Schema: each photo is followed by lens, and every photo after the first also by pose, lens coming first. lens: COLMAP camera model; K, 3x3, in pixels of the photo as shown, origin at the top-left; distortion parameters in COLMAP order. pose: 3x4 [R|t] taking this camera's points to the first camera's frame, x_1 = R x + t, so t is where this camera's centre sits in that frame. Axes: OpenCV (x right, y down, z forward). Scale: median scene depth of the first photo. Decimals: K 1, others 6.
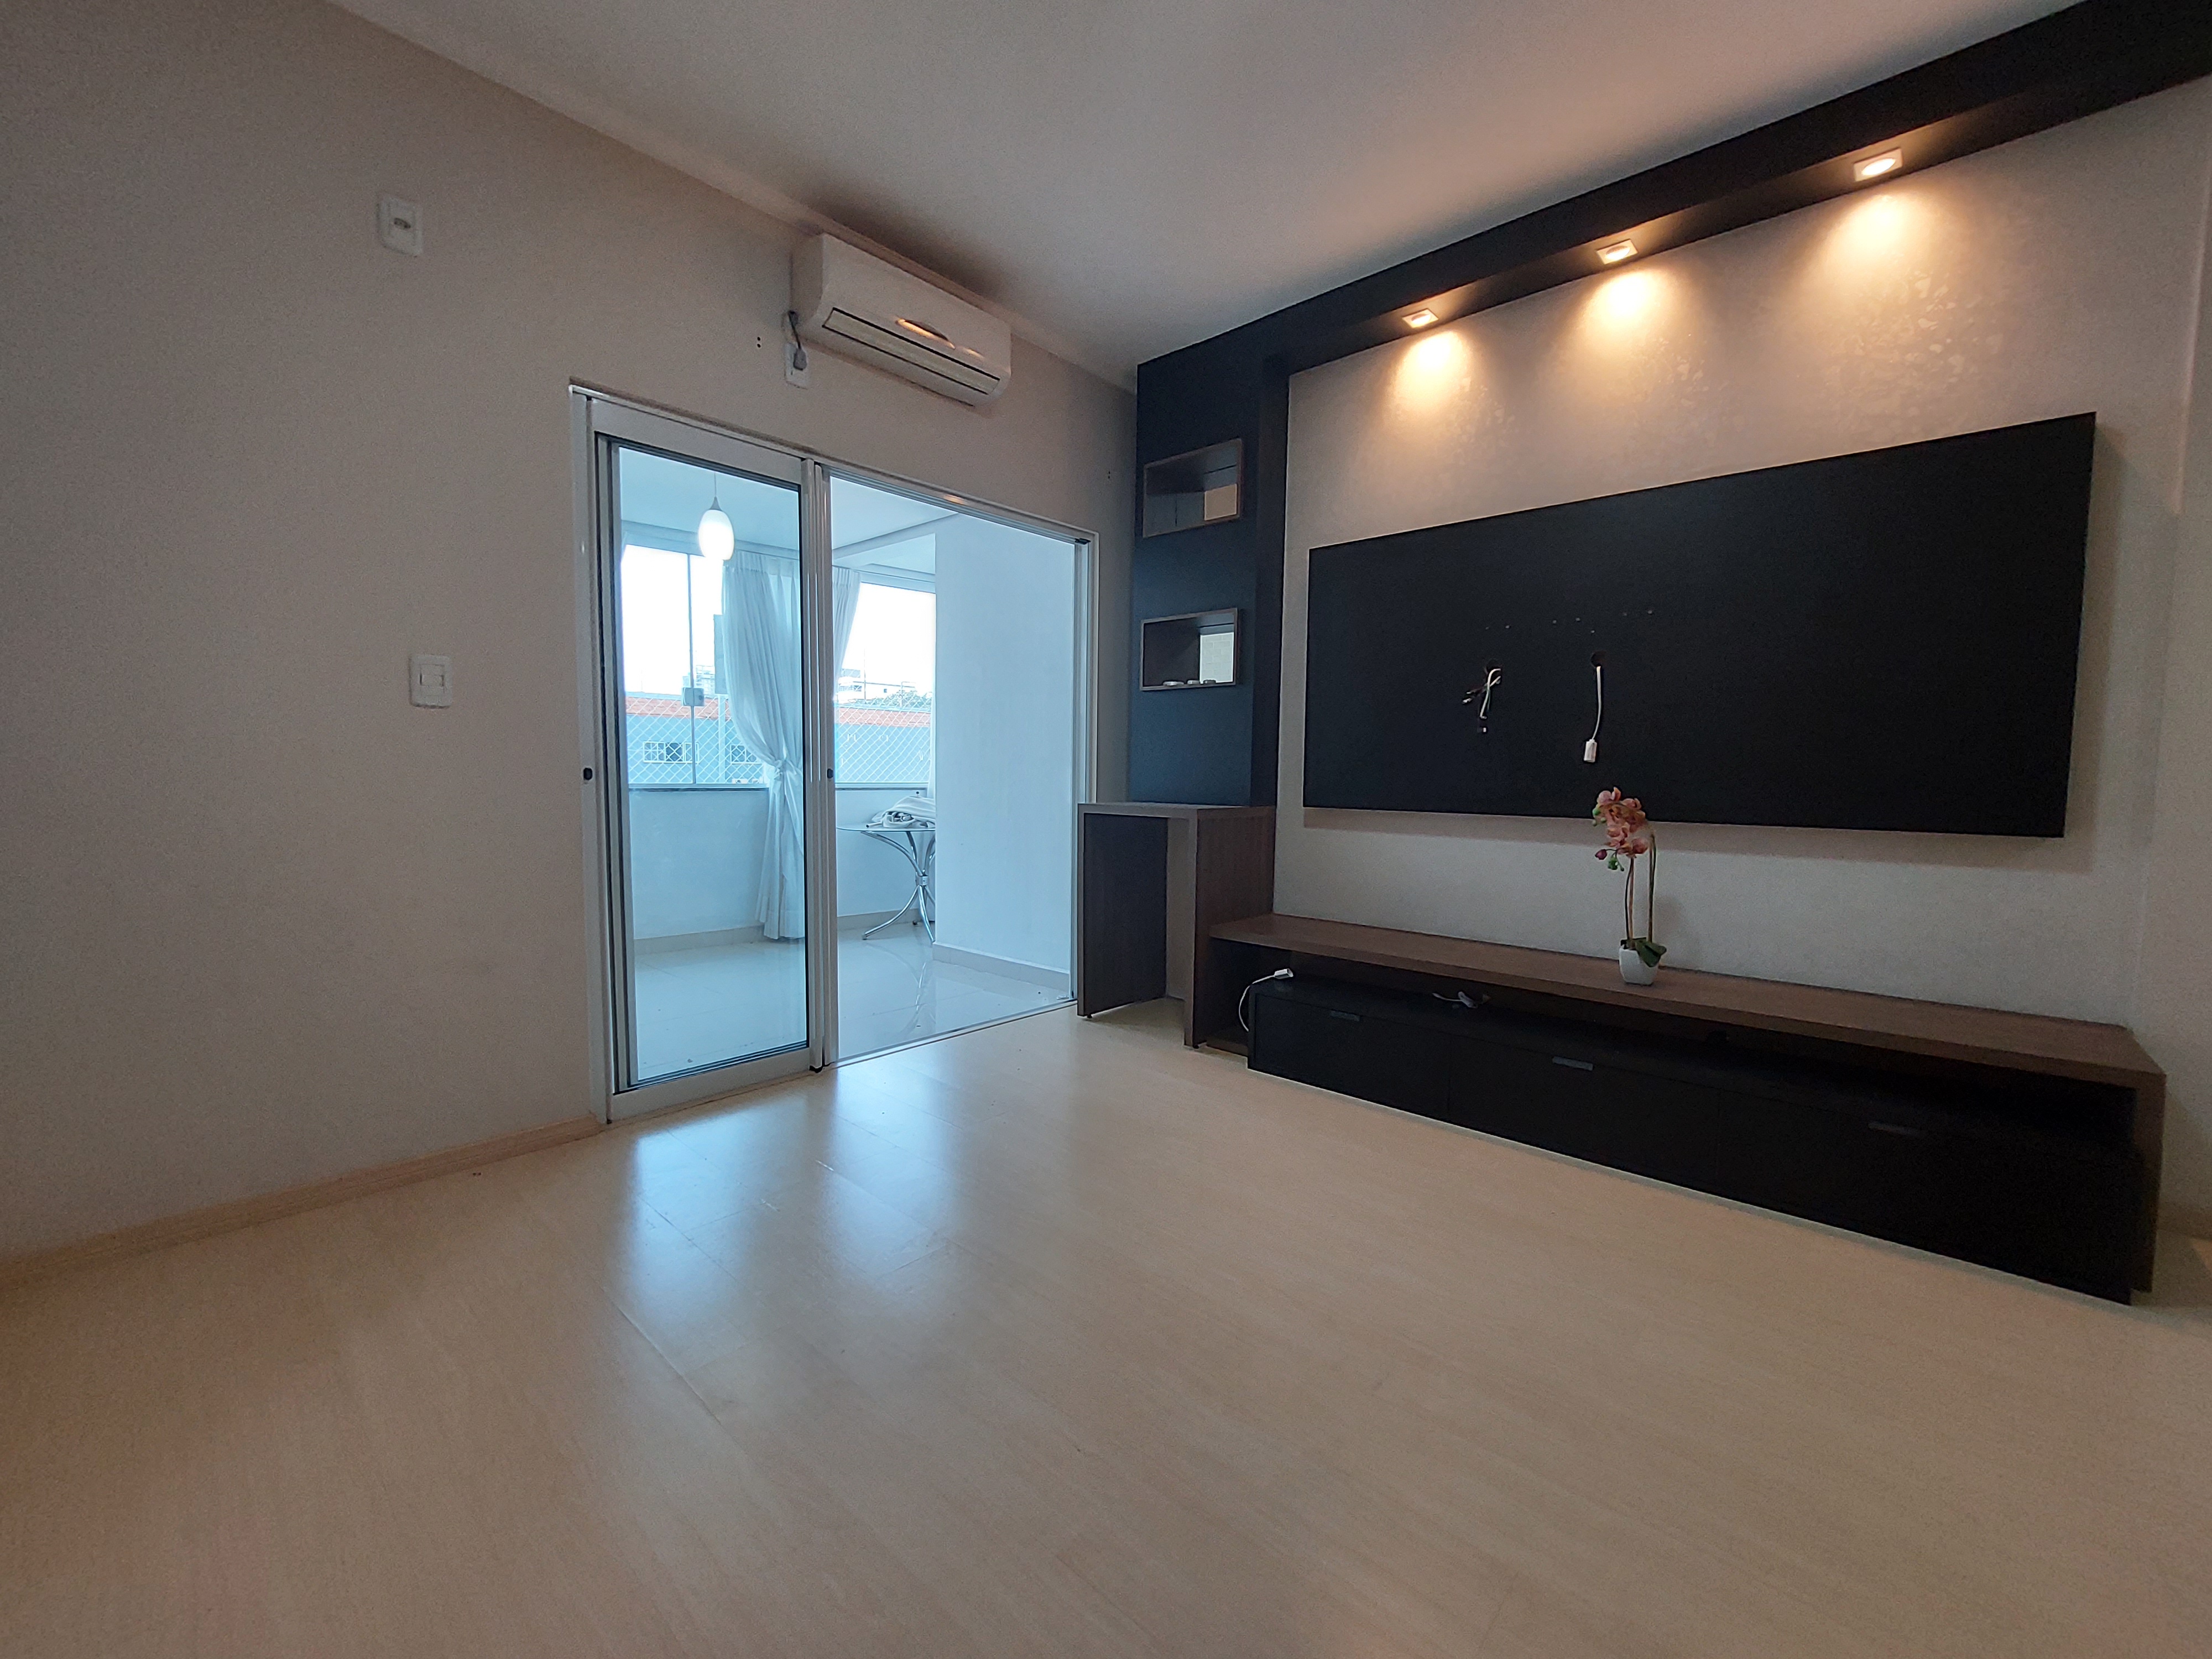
lens RADIAL K [[869.9, 0, 1116.8], [0, 869.9, 826.6], [0, 0, 1]] dist [-0.000092, -0.000098]
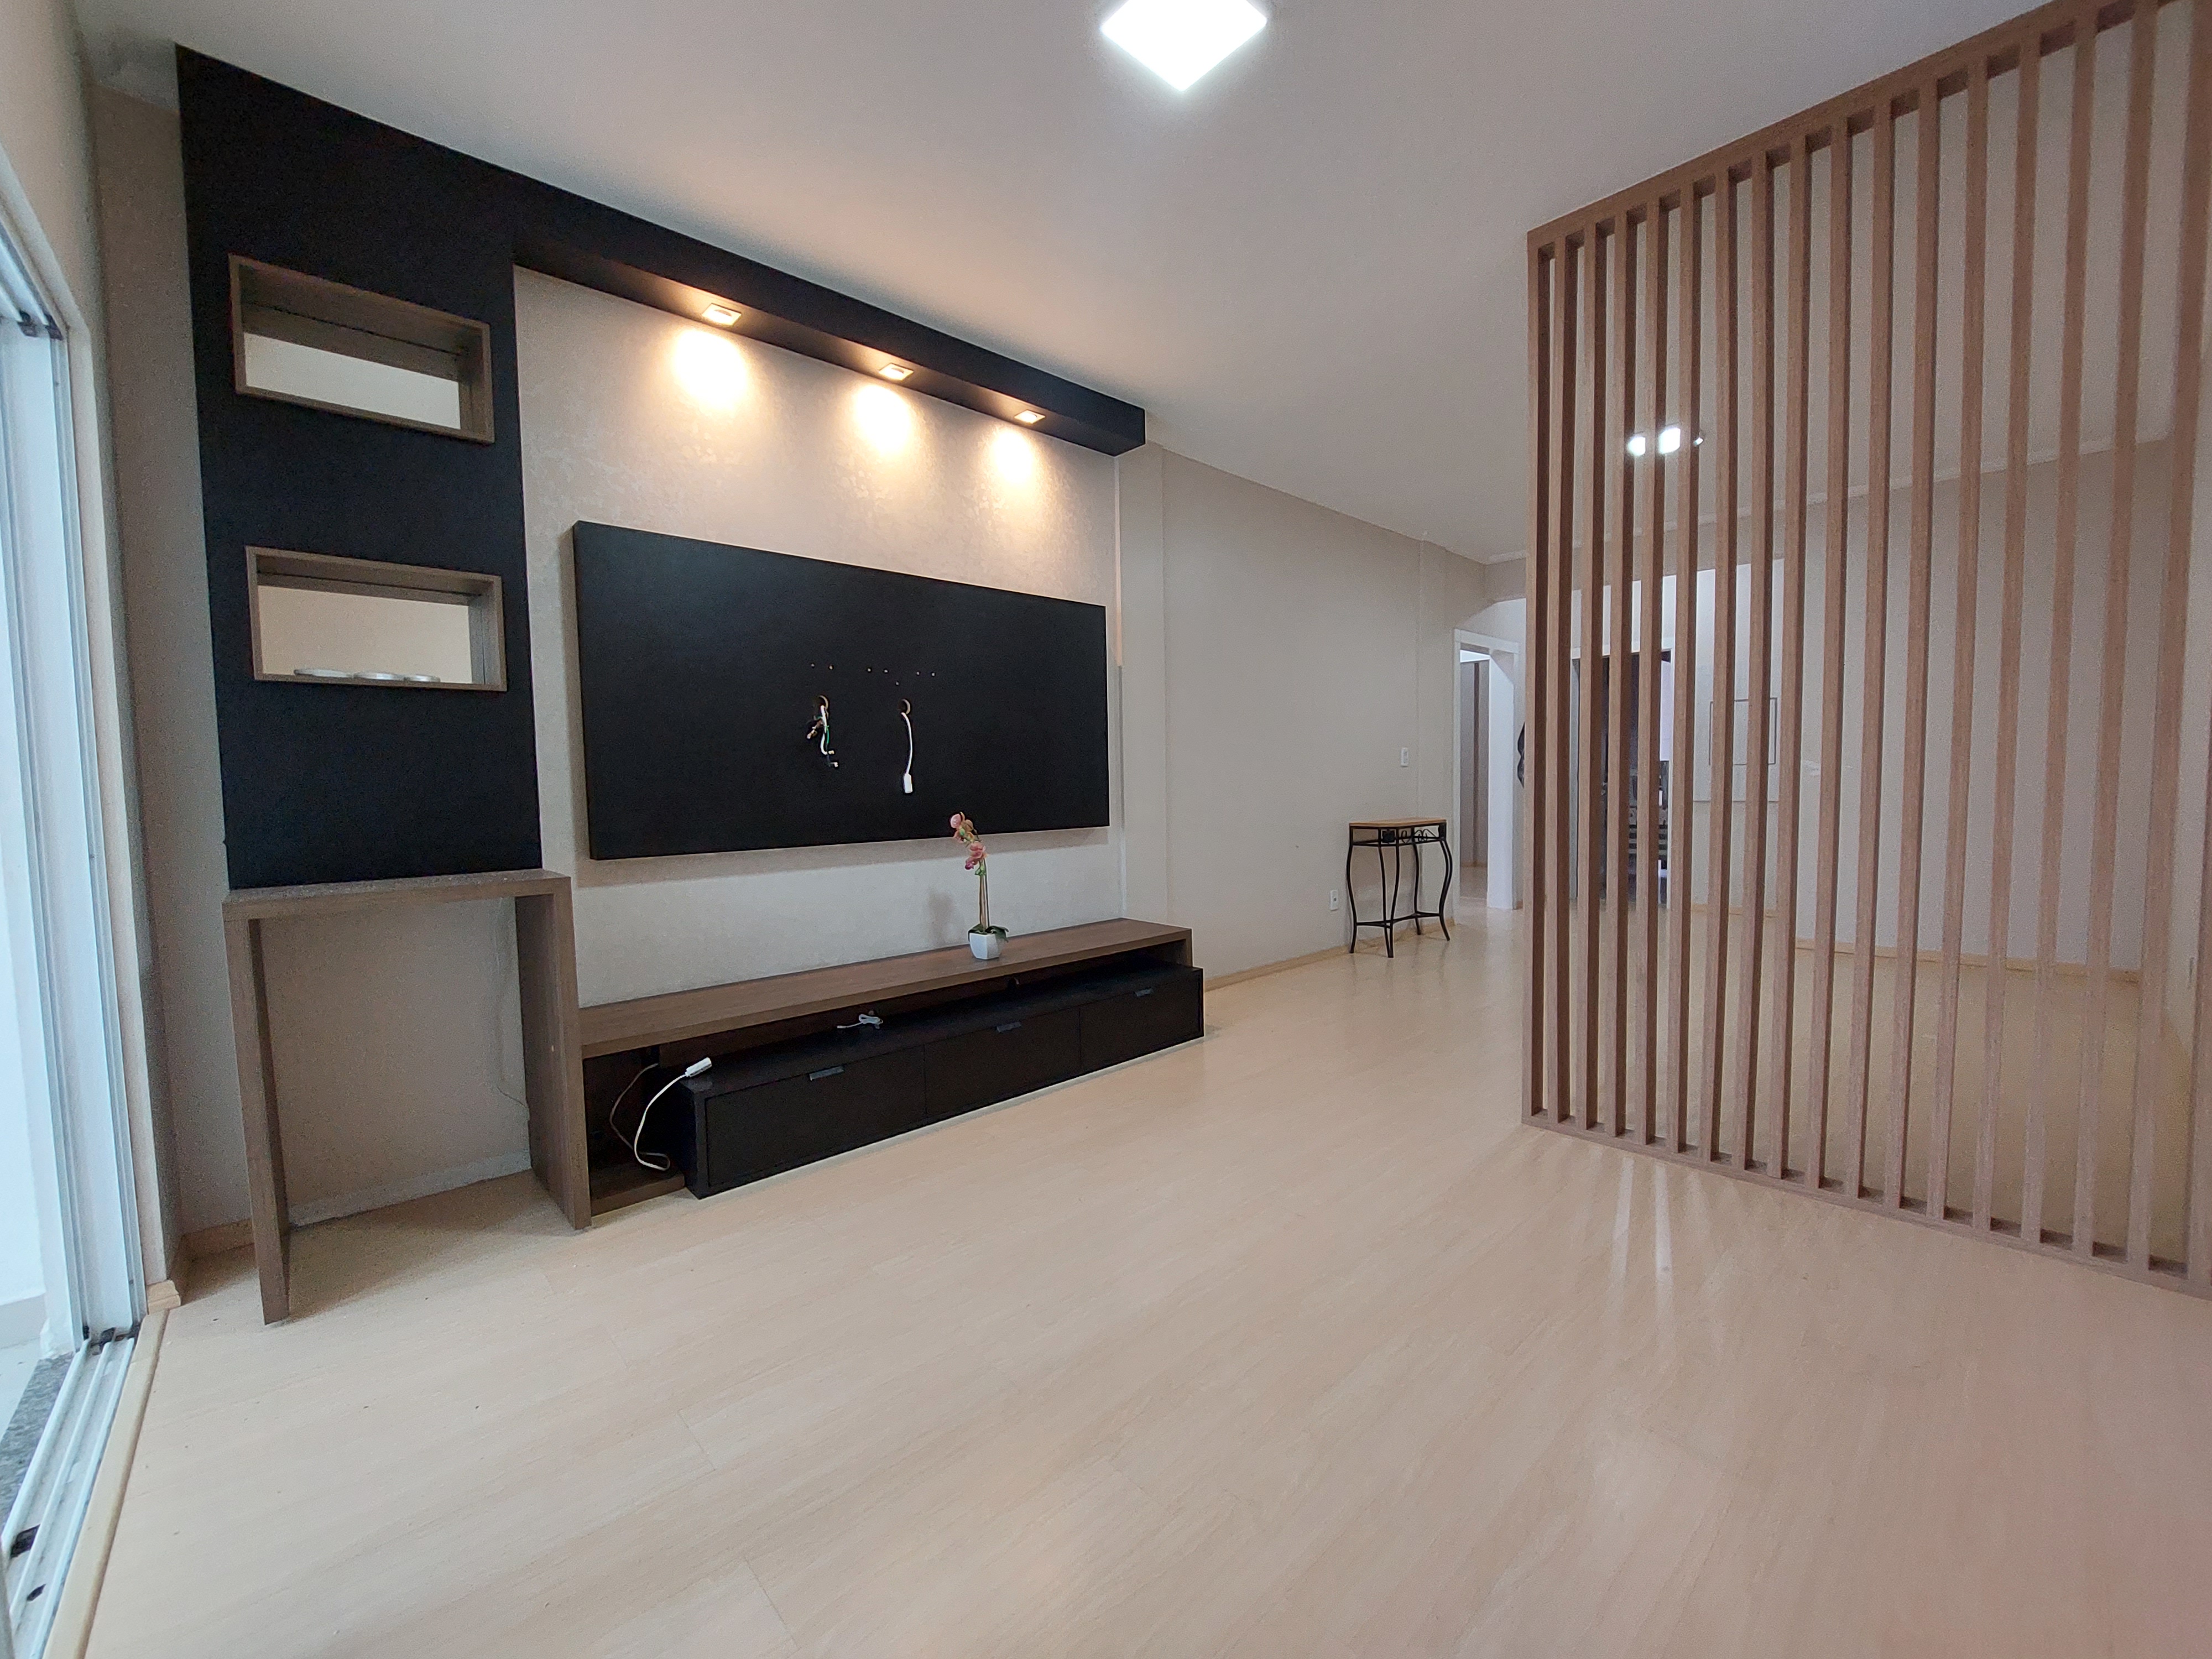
lens RADIAL K [[869.9, 0, 1106.9], [0, 869.9, 835.1], [0, 0, 1]] dist [-0.000092, -0.000098]
pose [[0.107431, -0.066141, 0.992010, -0.551702], [0.094271, 0.993967, 0.056062, -0.051190], [-0.989733, 0.087495, 0.113018, 0.535697]]
